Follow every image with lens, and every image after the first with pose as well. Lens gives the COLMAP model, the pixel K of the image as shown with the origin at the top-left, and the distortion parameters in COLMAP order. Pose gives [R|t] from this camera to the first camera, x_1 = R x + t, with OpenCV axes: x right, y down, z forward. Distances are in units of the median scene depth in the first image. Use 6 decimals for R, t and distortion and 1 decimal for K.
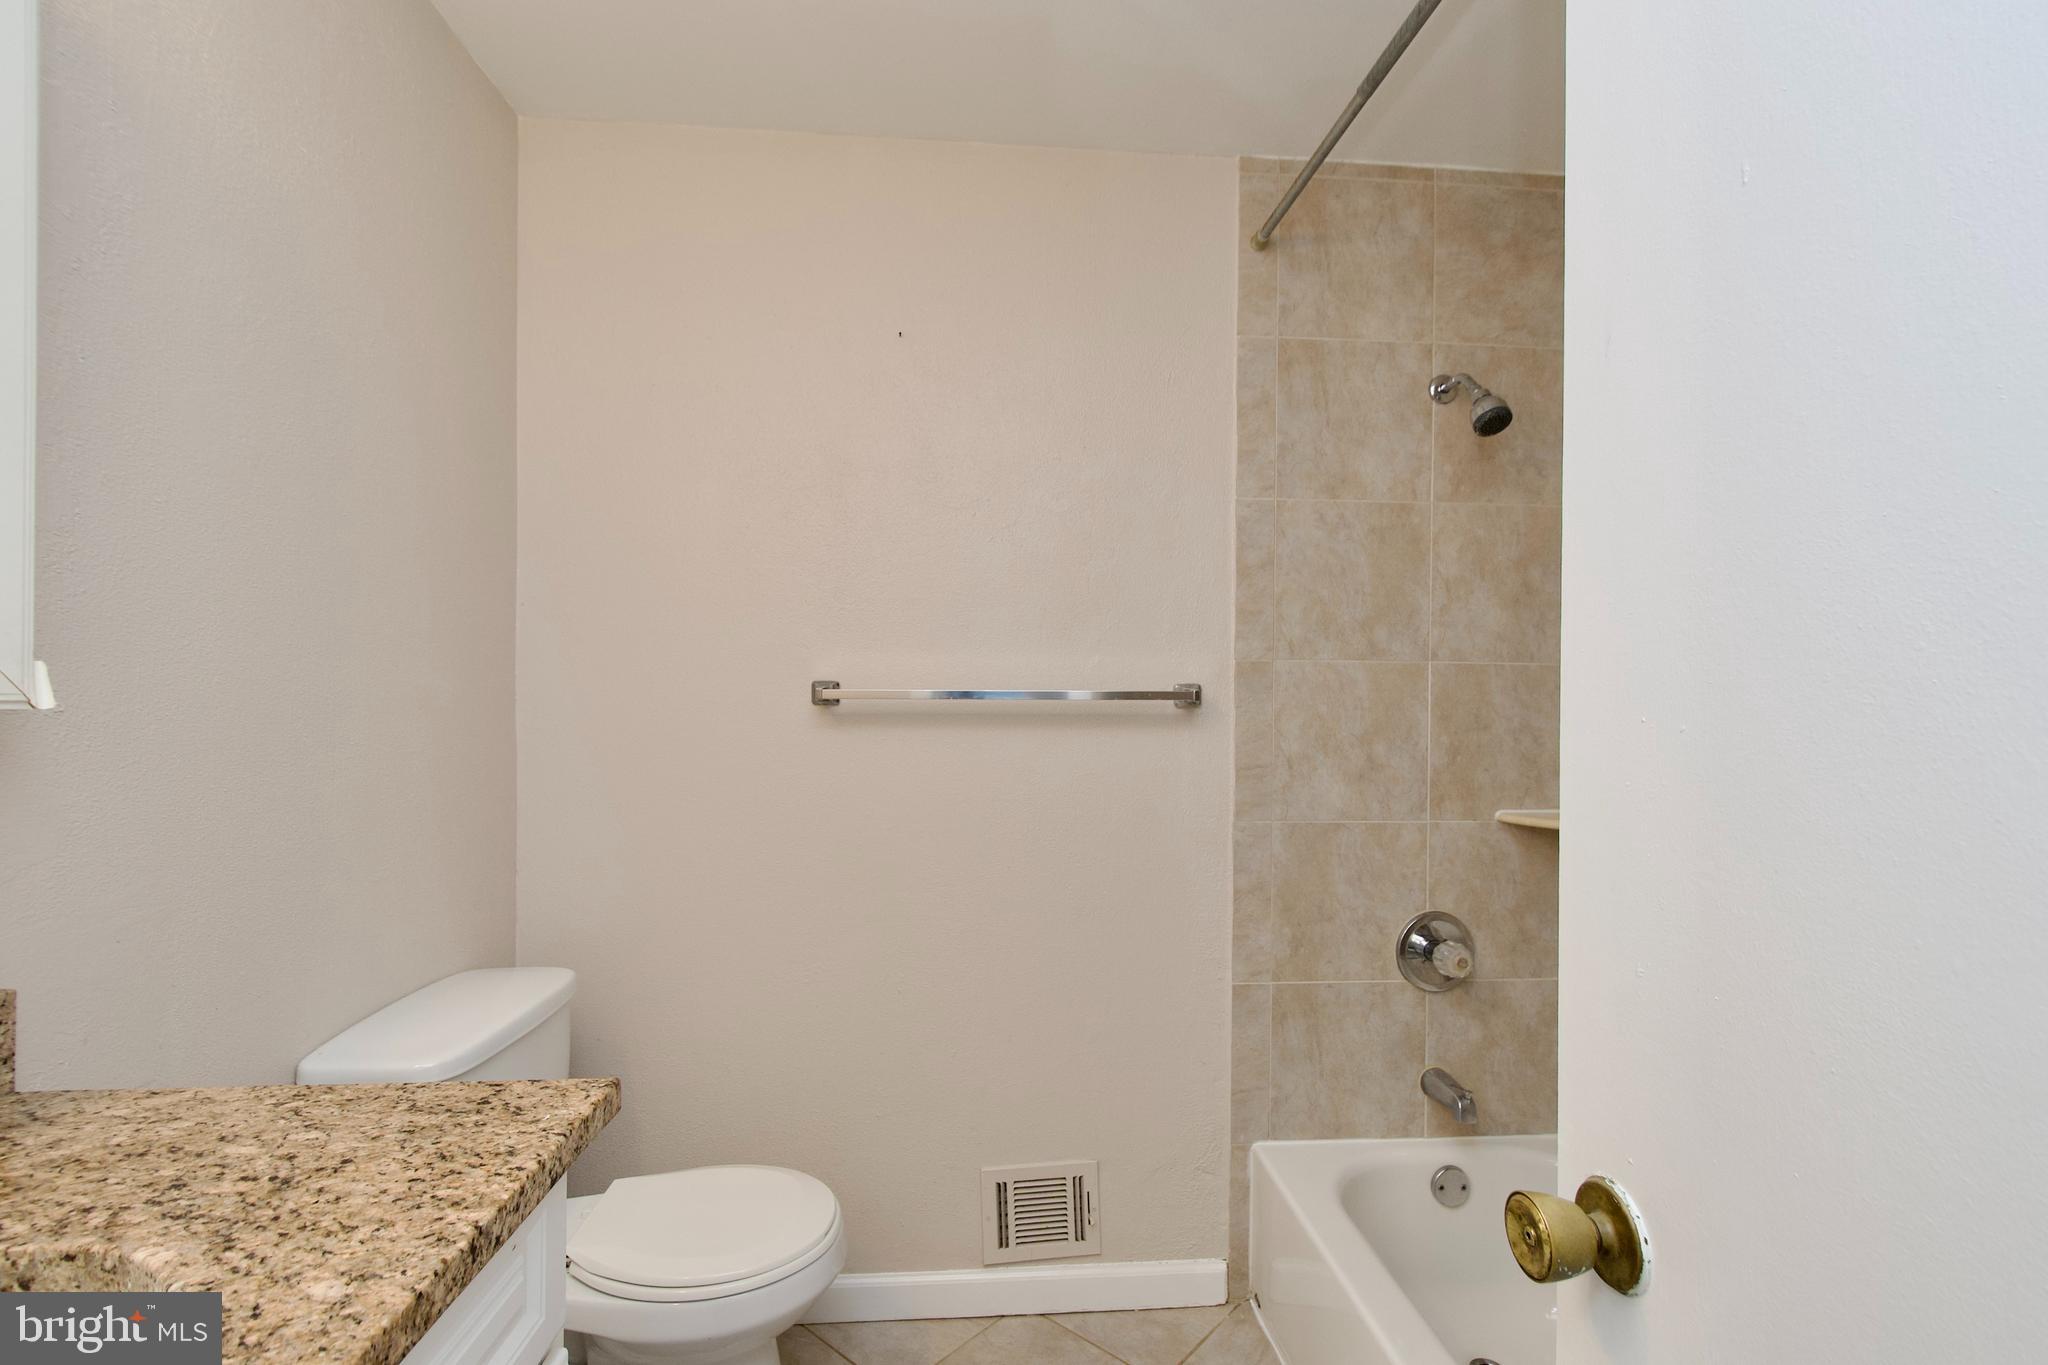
lens RADIAL K [[905.7, 0, 1040.3], [0, 905.7, 713.0], [0, 0, 1]] dist [0.006127, -0.005370]
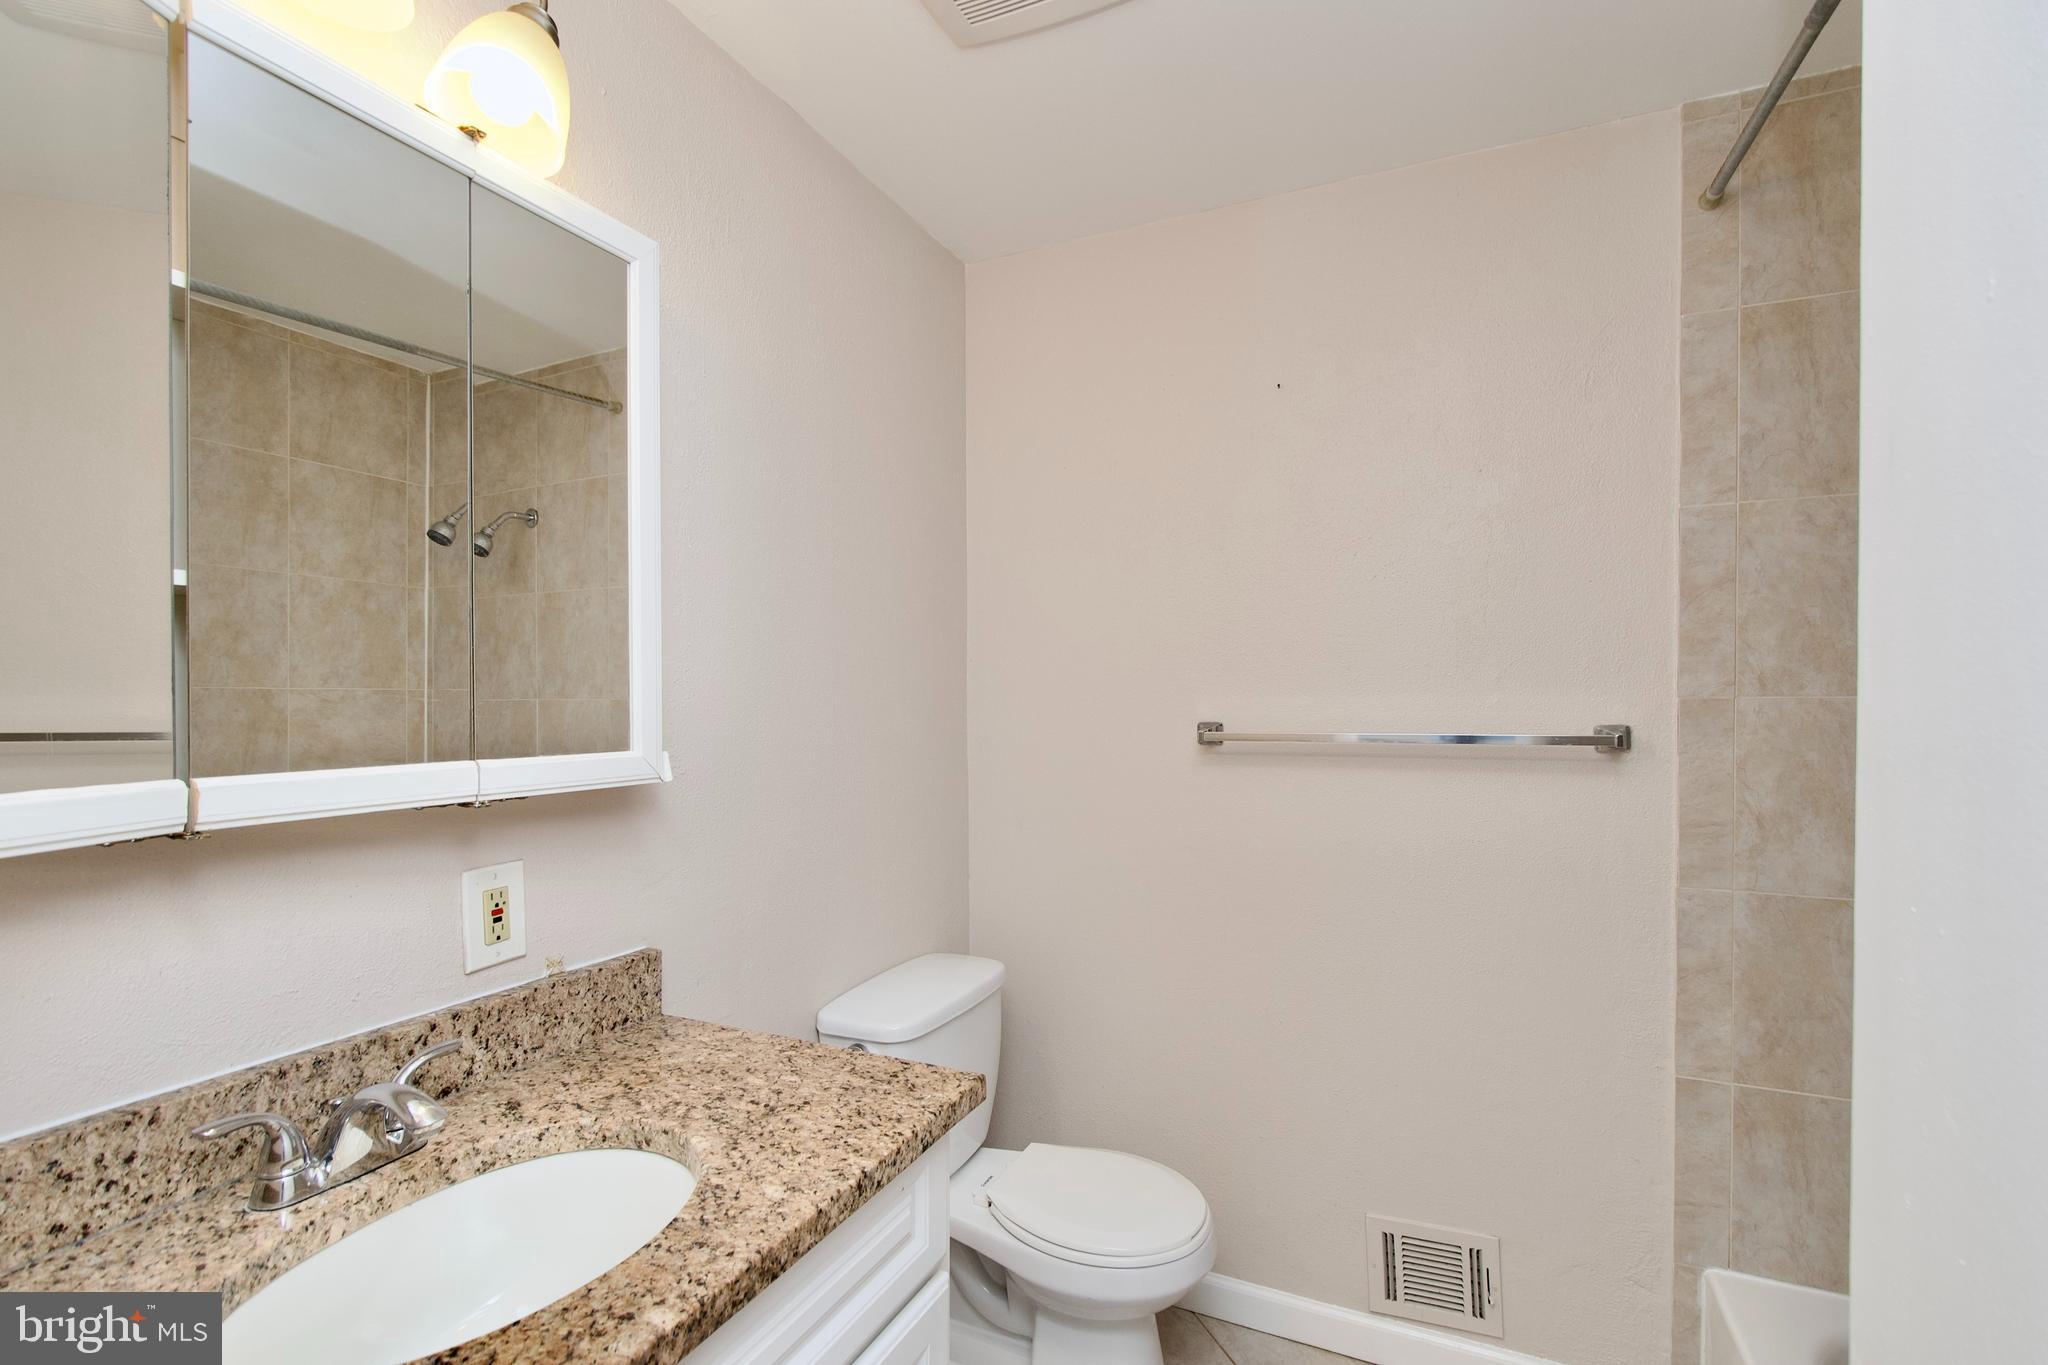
lens RADIAL K [[905.7, 0, 1040.3], [0, 905.7, 713.0], [0, 0, 1]] dist [0.006127, -0.005370]
pose [[0.875714, -0.001655, -0.482827, 0.237889], [0.005662, 0.999961, 0.006841, -0.124340], [0.482796, -0.008724, 0.875689, -0.083643]]
